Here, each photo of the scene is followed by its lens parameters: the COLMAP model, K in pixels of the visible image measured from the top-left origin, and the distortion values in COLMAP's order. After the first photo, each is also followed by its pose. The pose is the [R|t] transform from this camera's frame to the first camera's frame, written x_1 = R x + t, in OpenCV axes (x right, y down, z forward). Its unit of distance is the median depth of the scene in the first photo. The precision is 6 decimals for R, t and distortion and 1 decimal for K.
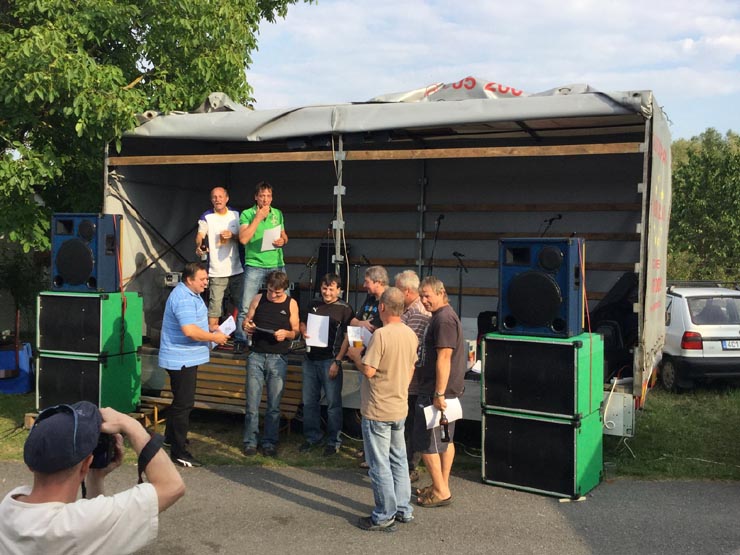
lens RADIAL K [[835.0, 0, 366.9], [0, 835.0, 278.3], [0, 0, 1]] dist [0.099104, 0.000000]
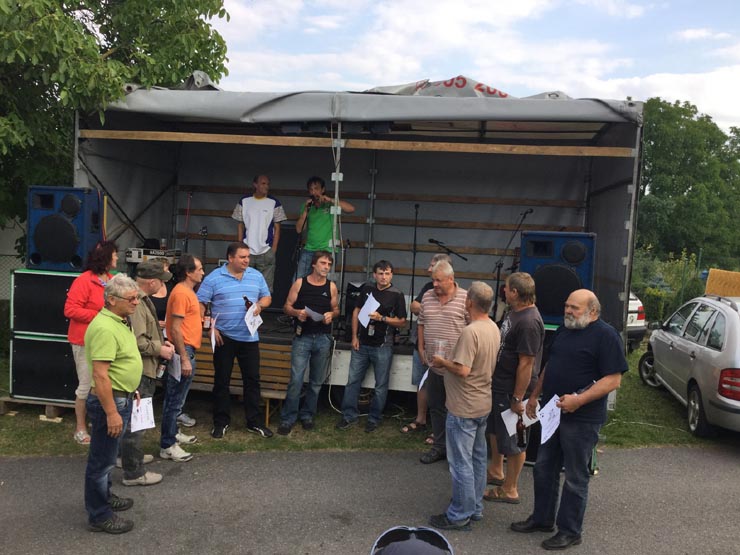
lens RADIAL K [[667.7, 0, 359.4], [0, 667.7, 278.8], [0, 0, 1]] dist [0.071500, -0.041654]
pose [[0.970444, 0.012967, 0.240976, -0.203274], [-0.024864, 0.998614, 0.046393, -0.018840], [-0.240041, -0.051014, 0.969421, 0.188018]]
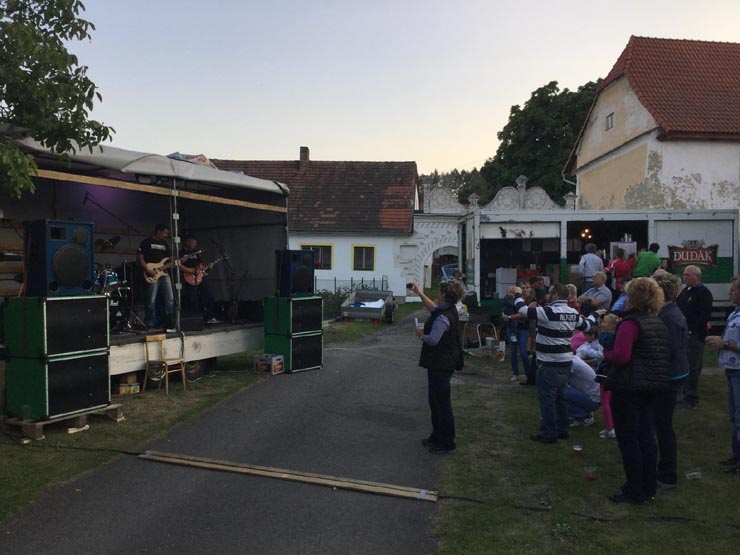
lens RADIAL K [[667.7, 0, 371.3], [0, 667.7, 279.0], [0, 0, 1]] dist [0.071500, -0.041654]
pose [[0.066237, -0.026595, 0.997449, -1.191324], [0.047126, 0.998613, 0.023496, -0.006835], [-0.996690, 0.045449, 0.067398, 0.582321]]
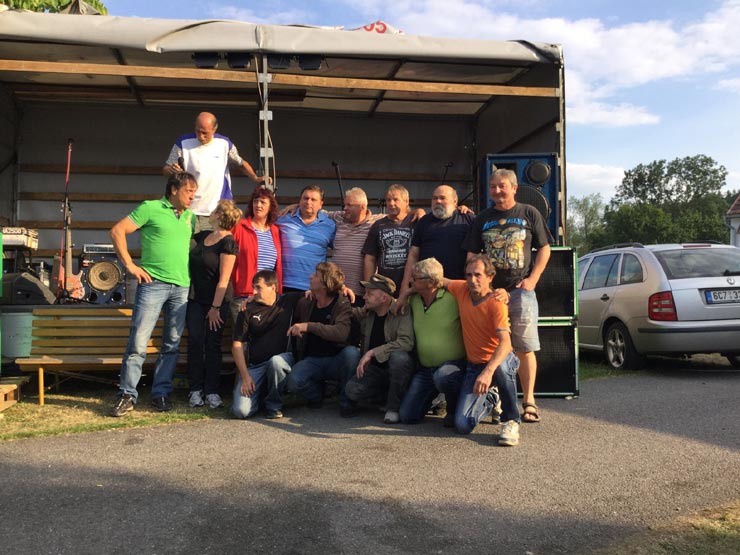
lens RADIAL K [[667.7, 0, 355.3], [0, 667.7, 283.1], [0, 0, 1]] dist [0.071500, -0.041654]
pose [[0.842570, -0.010142, 0.538492, -0.348336], [0.042996, 0.997898, -0.048481, 0.118052], [-0.536868, 0.064001, 0.841235, 0.339743]]
